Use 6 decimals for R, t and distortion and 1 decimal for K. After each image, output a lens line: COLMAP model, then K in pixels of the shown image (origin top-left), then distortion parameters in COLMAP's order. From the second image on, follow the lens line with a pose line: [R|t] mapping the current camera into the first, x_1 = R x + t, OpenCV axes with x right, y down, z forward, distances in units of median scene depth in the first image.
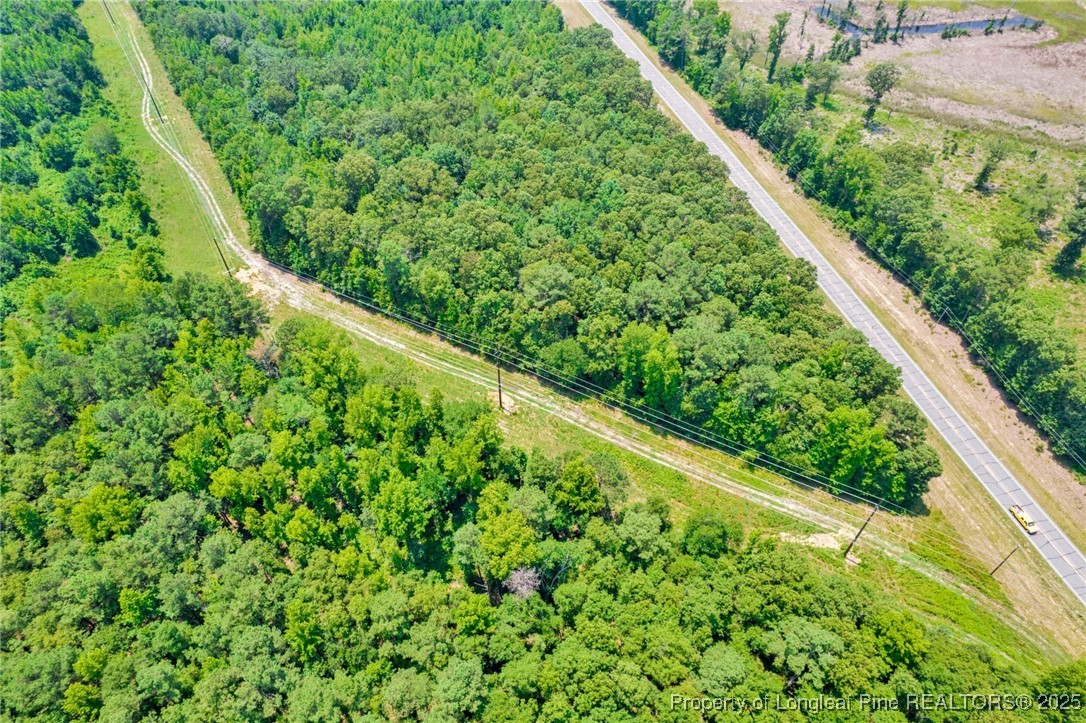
lens RADIAL K [[696.8, 0, 548.3], [0, 696.8, 359.7], [0, 0, 1]] dist [-0.087310, 0.080590]
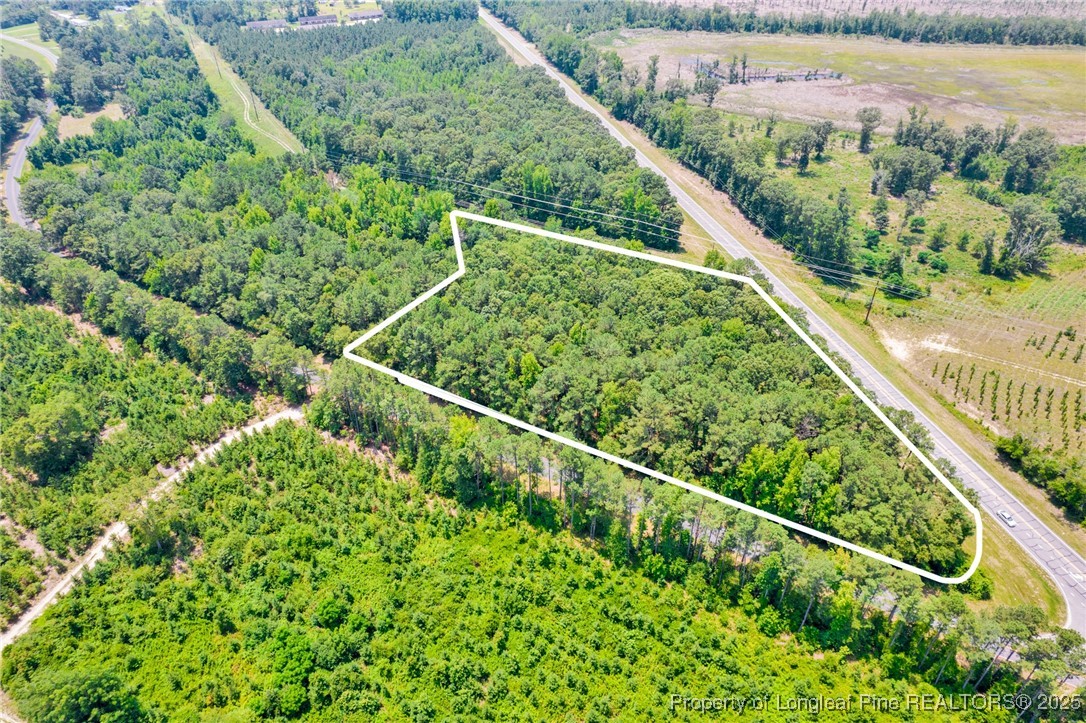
lens RADIAL K [[696.8, 0, 548.3], [0, 696.8, 359.7], [0, 0, 1]] dist [-0.087310, 0.080590]
pose [[0.999964, -0.004675, -0.007096, 0.128135], [0.003357, 0.984473, -0.175504, 0.544721], [0.007806, 0.175474, 0.984453, -0.518626]]
